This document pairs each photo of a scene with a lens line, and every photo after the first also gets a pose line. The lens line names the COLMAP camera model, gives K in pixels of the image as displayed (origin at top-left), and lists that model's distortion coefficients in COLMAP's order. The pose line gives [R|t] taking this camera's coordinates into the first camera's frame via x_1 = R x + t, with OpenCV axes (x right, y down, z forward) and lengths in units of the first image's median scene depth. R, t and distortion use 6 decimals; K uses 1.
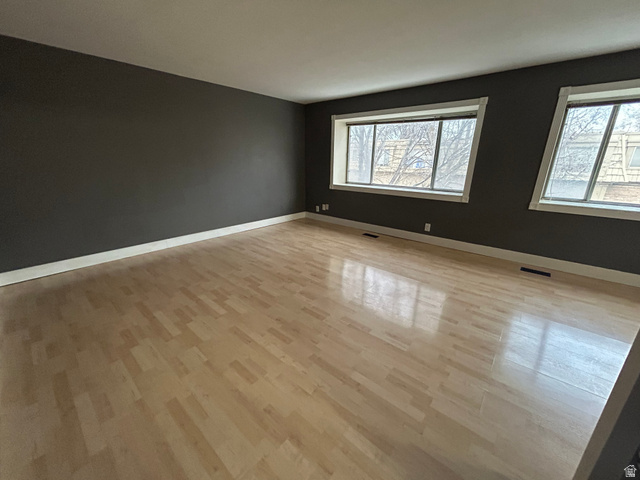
lens RADIAL K [[256.6, 0, 320.0], [0, 256.6, 240.0], [0, 0, 1]] dist [0.002068, -0.001828]
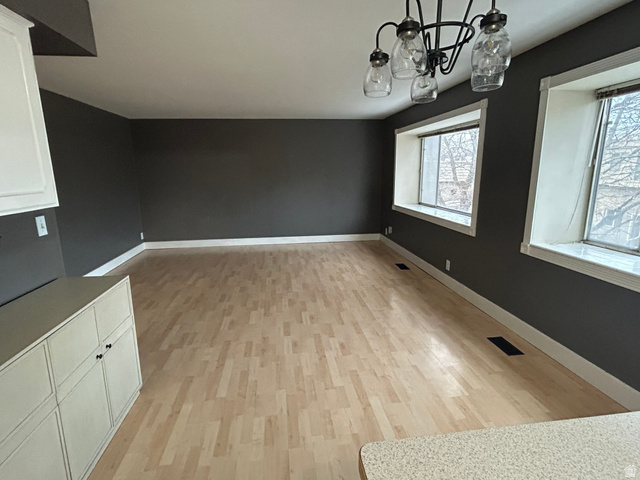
lens RADIAL K [[333.1, 0, 319.9], [0, 333.1, 233.7], [0, 0, 1]] dist [-0.000048, -0.000025]
pose [[0.740362, 0.105534, -0.663873, 0.949583], [-0.181698, 0.982255, -0.046487, -0.031289], [0.647186, 0.155041, 0.746400, -0.000472]]
